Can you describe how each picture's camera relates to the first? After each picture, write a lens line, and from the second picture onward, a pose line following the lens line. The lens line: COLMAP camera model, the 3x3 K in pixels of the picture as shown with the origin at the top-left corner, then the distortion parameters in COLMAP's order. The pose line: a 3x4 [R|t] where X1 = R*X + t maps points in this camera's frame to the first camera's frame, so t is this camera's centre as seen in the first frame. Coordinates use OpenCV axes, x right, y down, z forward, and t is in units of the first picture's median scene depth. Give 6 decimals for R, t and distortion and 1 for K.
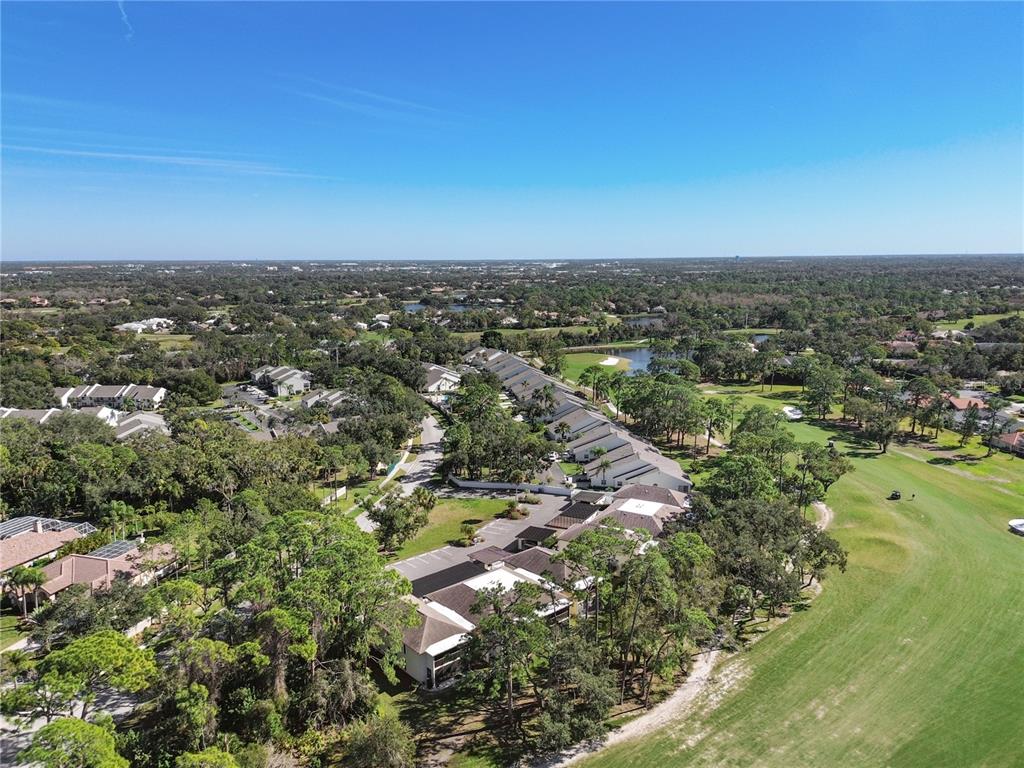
lens RADIAL K [[717.8, 0, 508.8], [0, 717.8, 390.5], [0, 0, 1]] dist [0.062724, -0.055475]
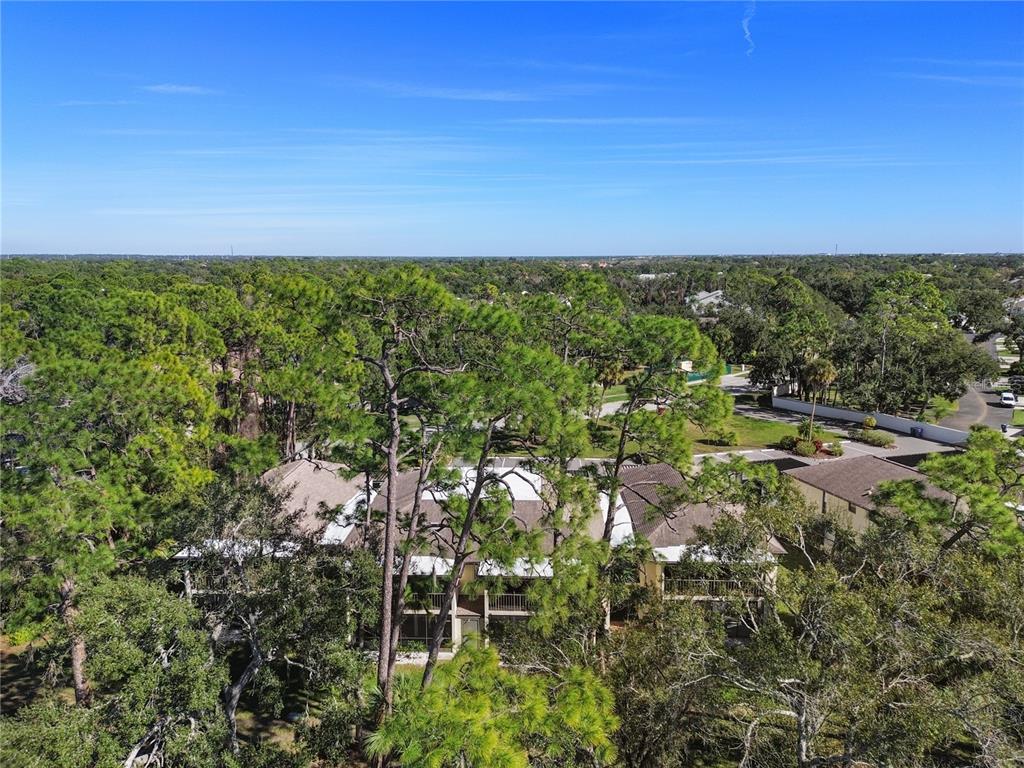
lens RADIAL K [[717.8, 0, 513.2], [0, 717.8, 382.6], [0, 0, 1]] dist [0.062724, -0.055475]
pose [[0.725114, 0.123901, -0.677390, 0.265140], [-0.128579, 0.990741, 0.043578, 0.179500], [0.676518, 0.055499, 0.734332, 0.663490]]
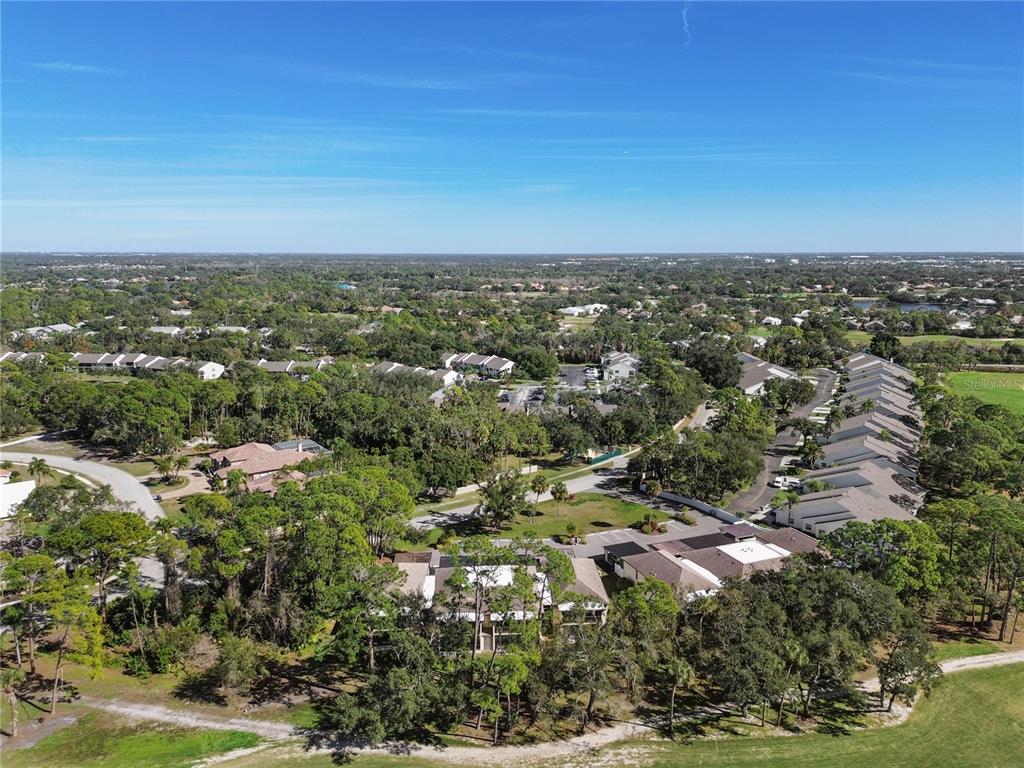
lens RADIAL K [[717.8, 0, 515.2], [0, 717.8, 379.9], [0, 0, 1]] dist [0.062724, -0.055475]
pose [[0.787705, 0.113540, -0.605499, 0.554497], [-0.115970, 0.992627, 0.035265, -0.036793], [0.605039, 0.042442, 0.795064, 0.217261]]
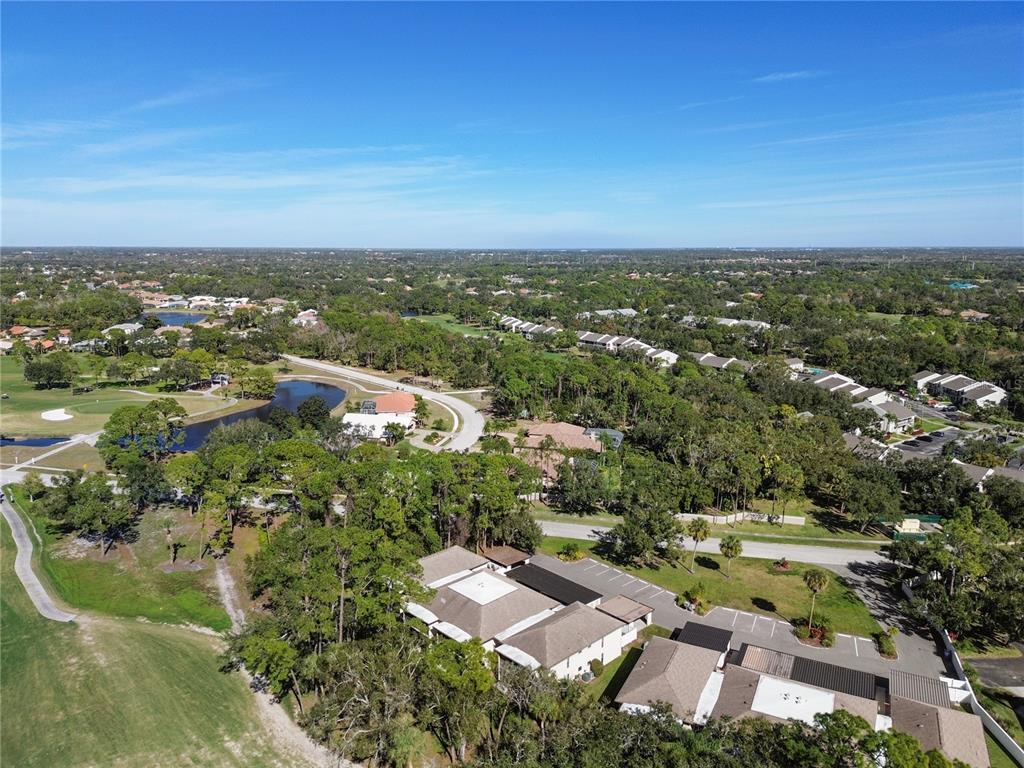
lens RADIAL K [[717.8, 0, 513.1], [0, 717.8, 384.5], [0, 0, 1]] dist [0.062724, -0.055475]
pose [[0.049886, 0.194238, -0.979685, 0.815079], [-0.180060, 0.966583, 0.182472, -0.160078], [0.982390, 0.167299, 0.083194, 0.874327]]
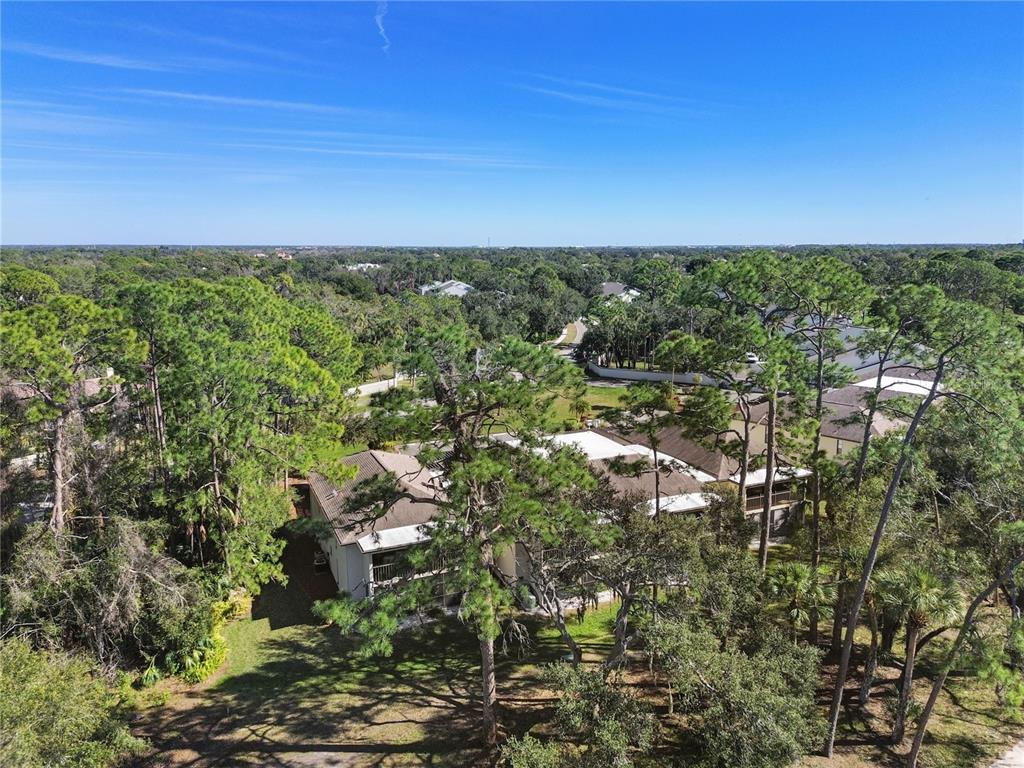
lens RADIAL K [[717.8, 0, 520.1], [0, 717.8, 377.8], [0, 0, 1]] dist [0.062724, -0.055475]
pose [[0.957615, 0.057635, -0.282225, 0.081944], [-0.058145, 0.998287, 0.006579, 0.208291], [0.282120, 0.010110, 0.959326, 0.499461]]
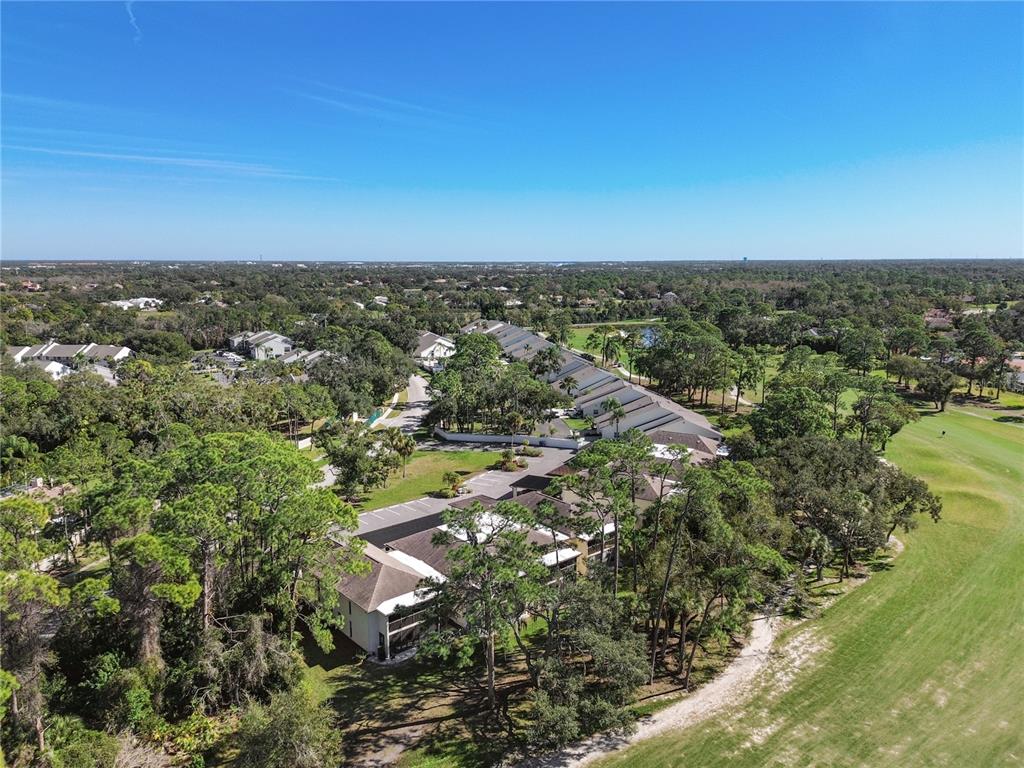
lens RADIAL K [[717.8, 0, 509.7], [0, 717.8, 391.4], [0, 0, 1]] dist [0.062724, -0.055475]
pose [[0.999947, 0.008266, -0.006158, 0.016308], [-0.008281, 0.999963, -0.002471, 0.120237], [0.006137, 0.002522, 0.999978, 0.234431]]
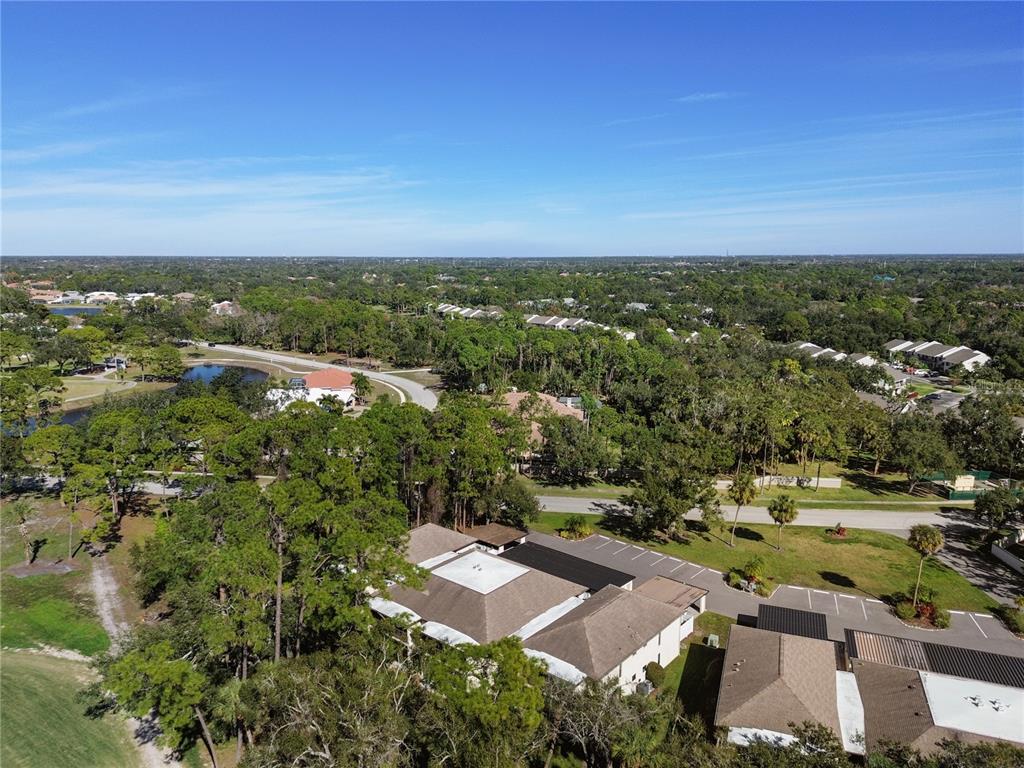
lens RADIAL K [[717.8, 0, 511.1], [0, 717.8, 388.5], [0, 0, 1]] dist [0.062724, -0.055475]
pose [[0.150667, 0.185488, -0.971027, 0.576186], [-0.175619, 0.971638, 0.158356, -0.008096], [0.972860, 0.146672, 0.178969, 0.843168]]
